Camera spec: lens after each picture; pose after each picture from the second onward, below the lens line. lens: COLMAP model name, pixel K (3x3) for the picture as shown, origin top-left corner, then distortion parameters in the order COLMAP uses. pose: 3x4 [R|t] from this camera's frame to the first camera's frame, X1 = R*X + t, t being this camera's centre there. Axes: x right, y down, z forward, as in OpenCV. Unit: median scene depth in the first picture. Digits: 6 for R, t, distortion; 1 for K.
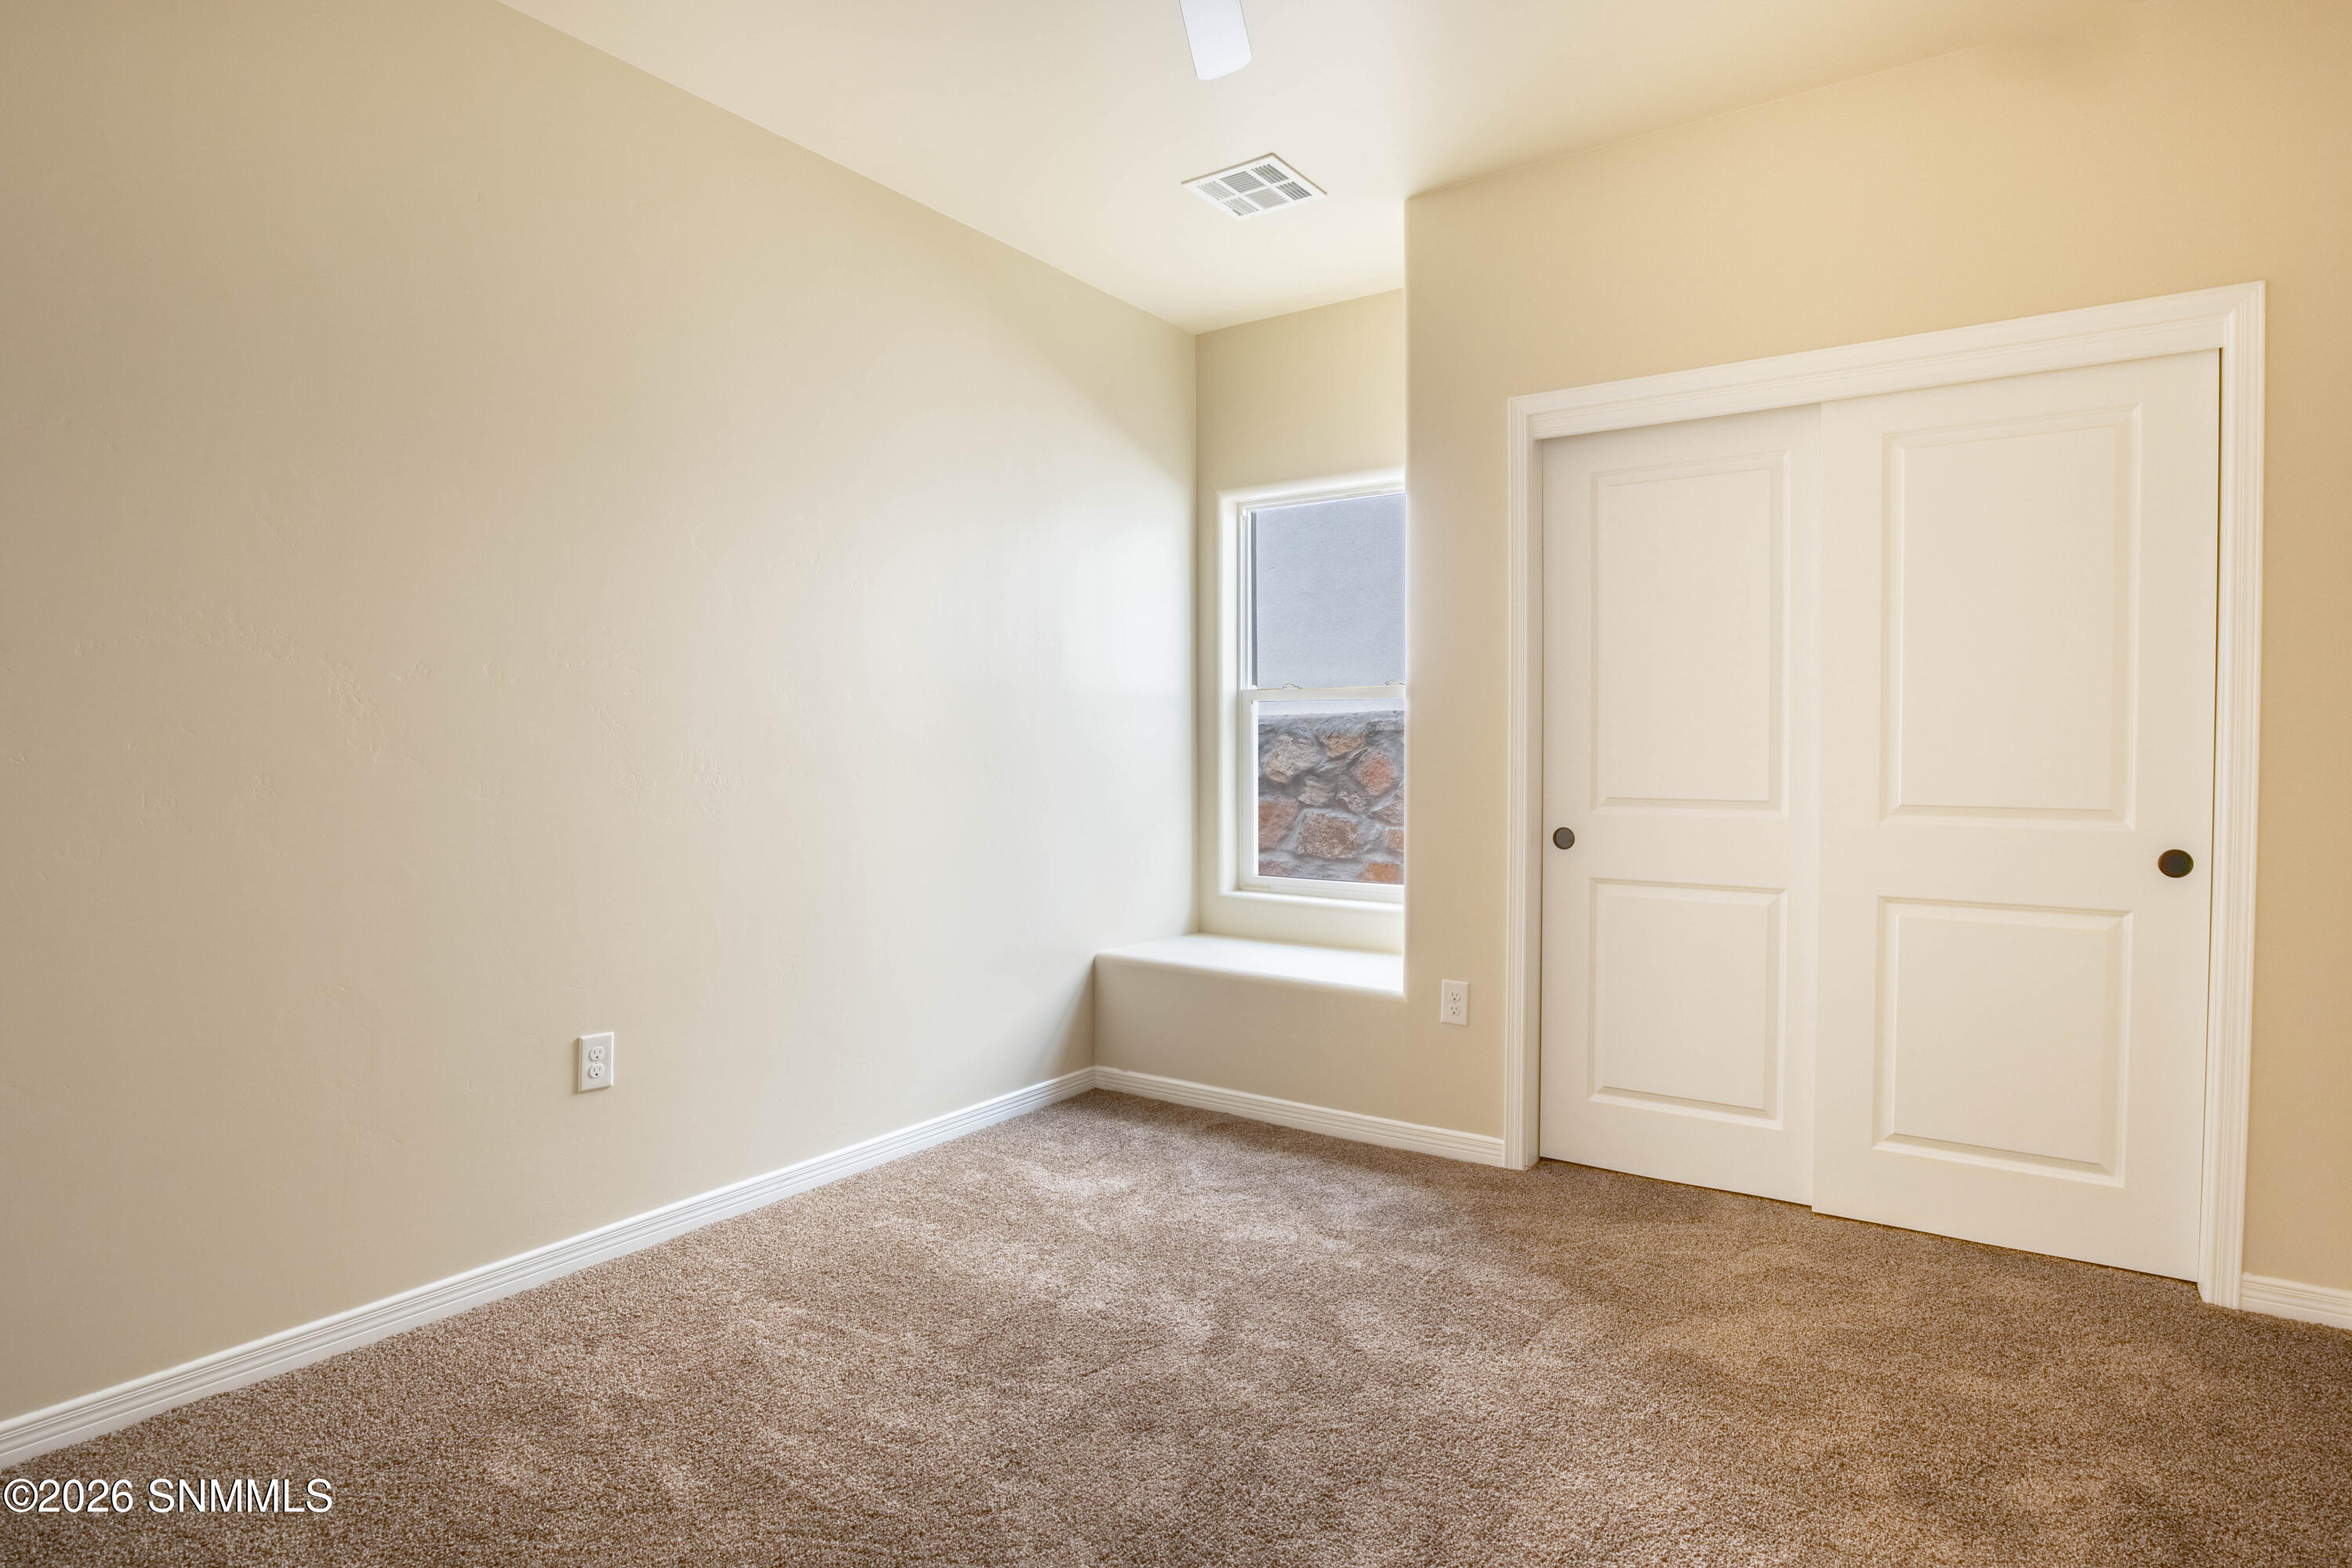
lens RADIAL K [[1210.4, 0, 1230.6], [0, 1210.4, 771.3], [0, 0, 1]] dist [-0.052012, 0.013545]
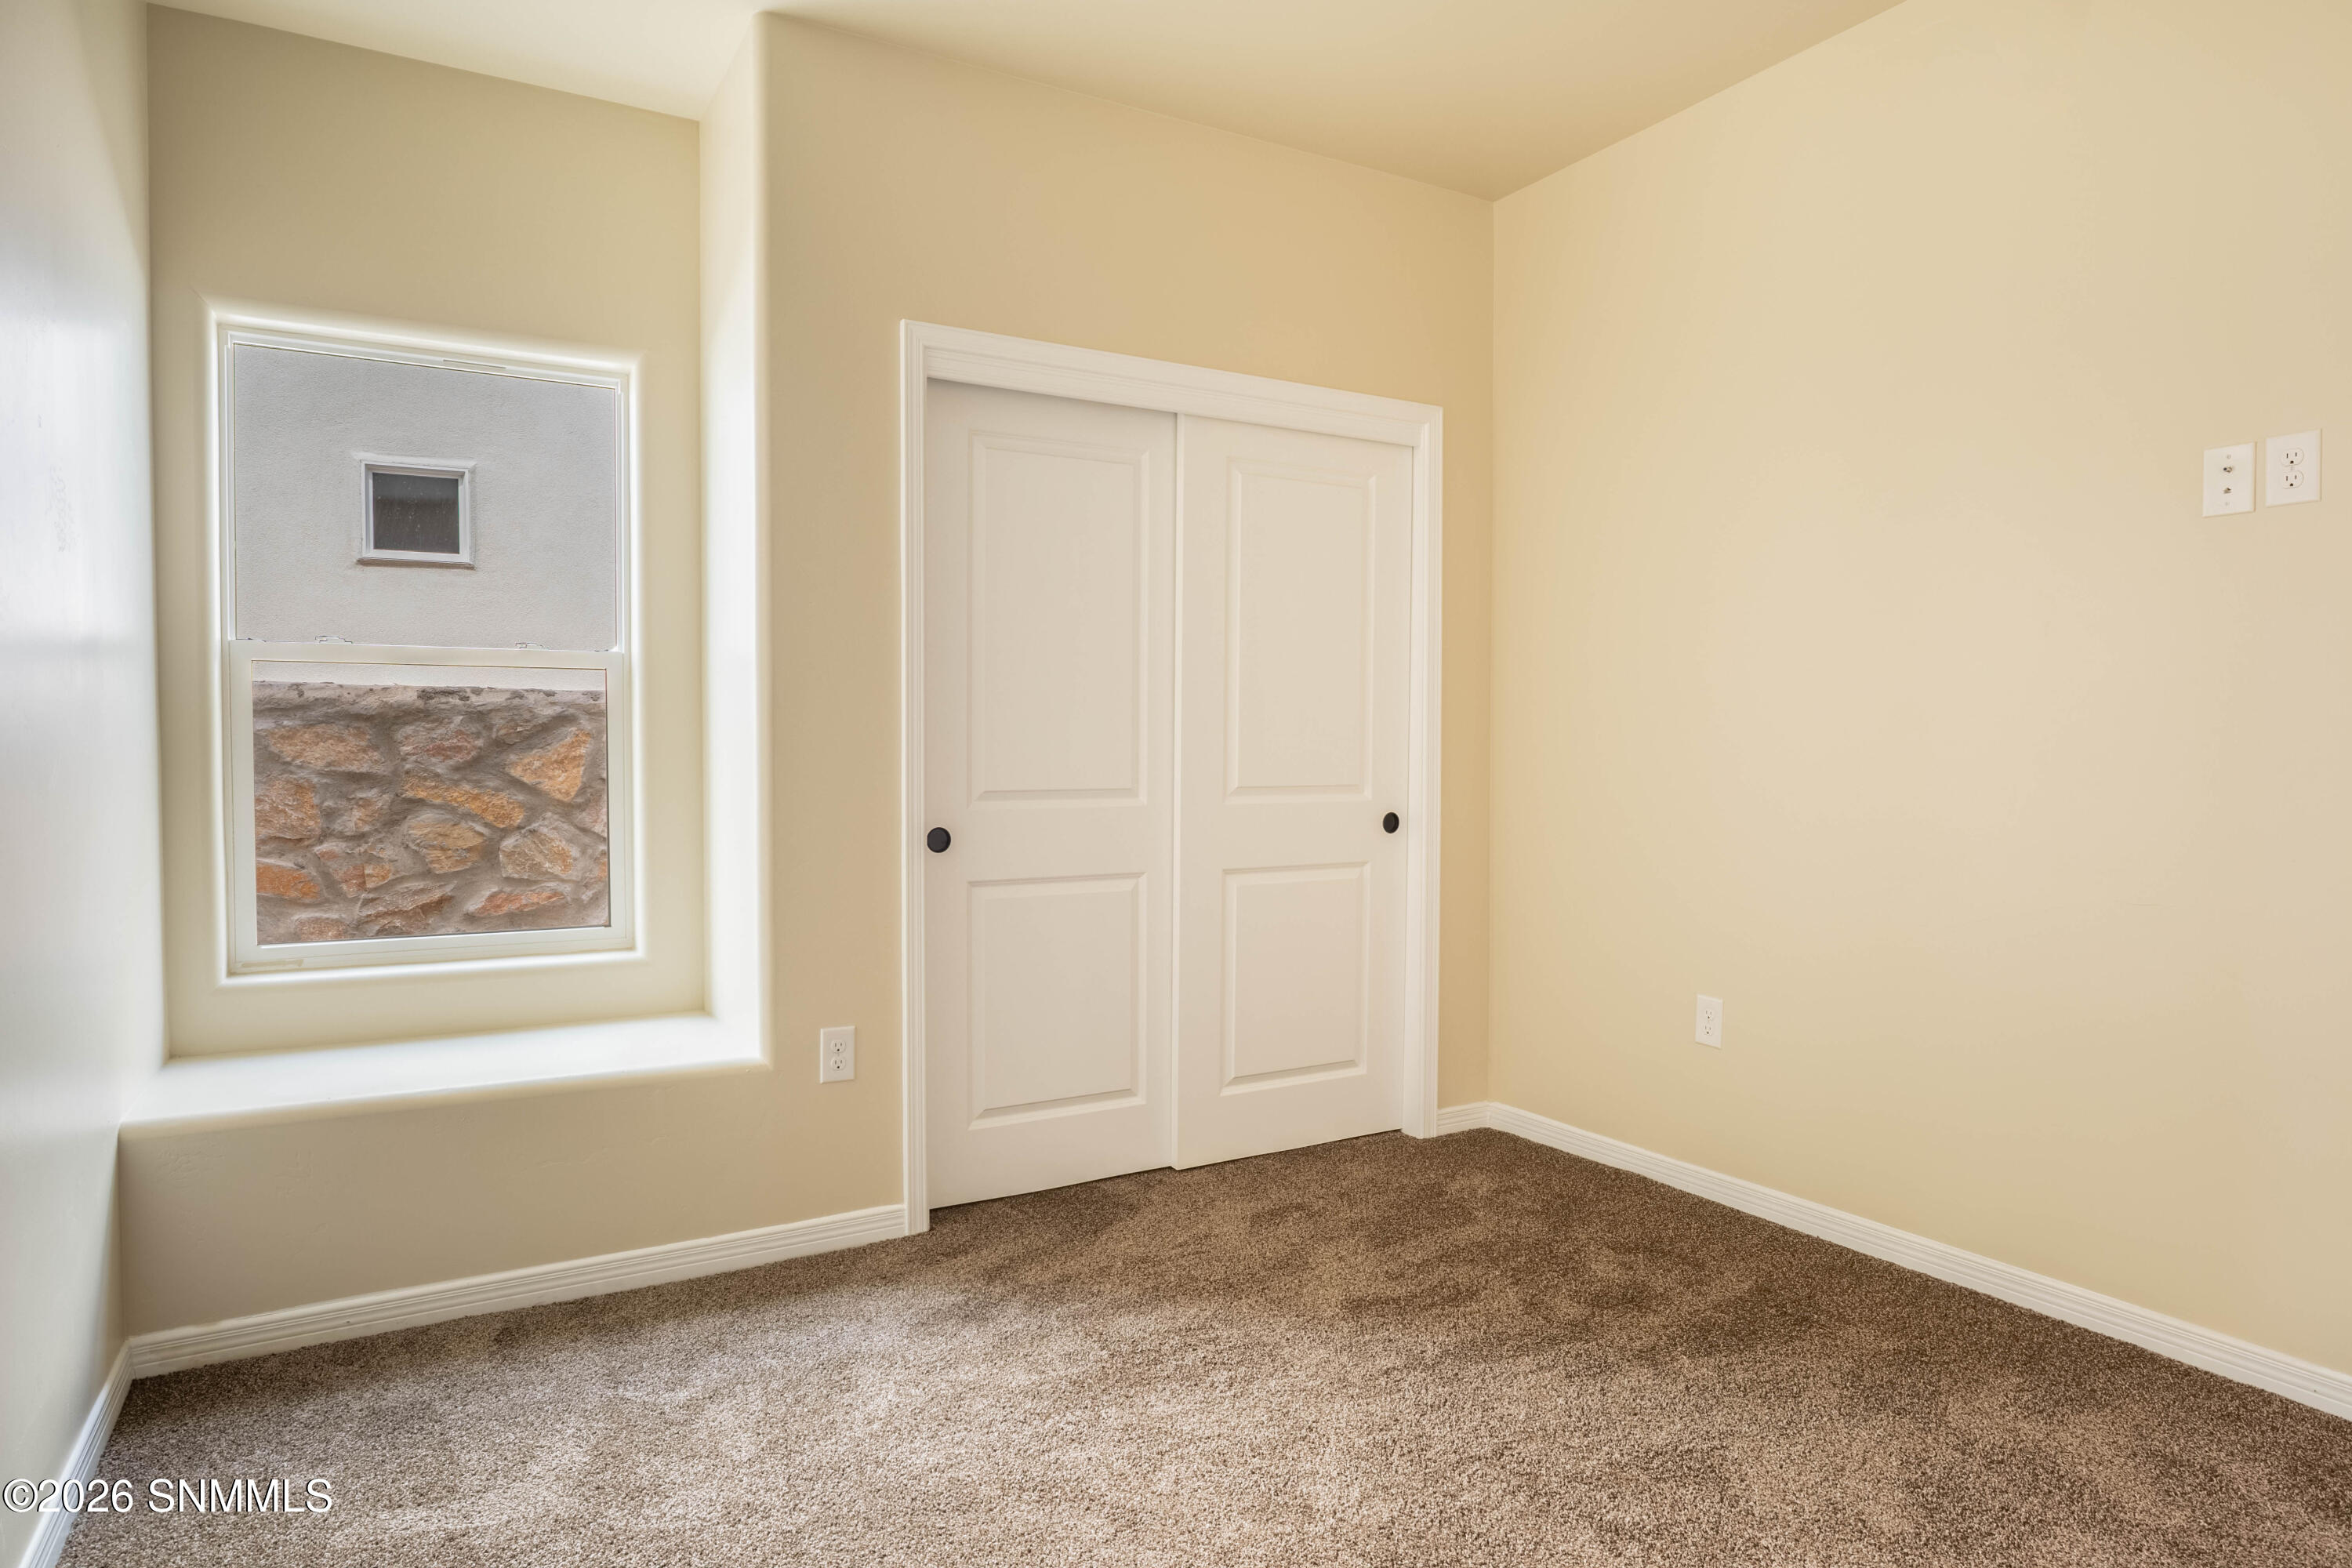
lens RADIAL K [[1347.0, 0, 1180.1], [0, 1347.0, 775.1], [0, 0, 1]] dist [-0.051904, 0.027661]
pose [[0.438460, -0.023479, 0.898444, -0.560733], [0.016452, 0.999701, 0.018097, -0.006607], [-0.898600, 0.006846, 0.438715, 0.445927]]
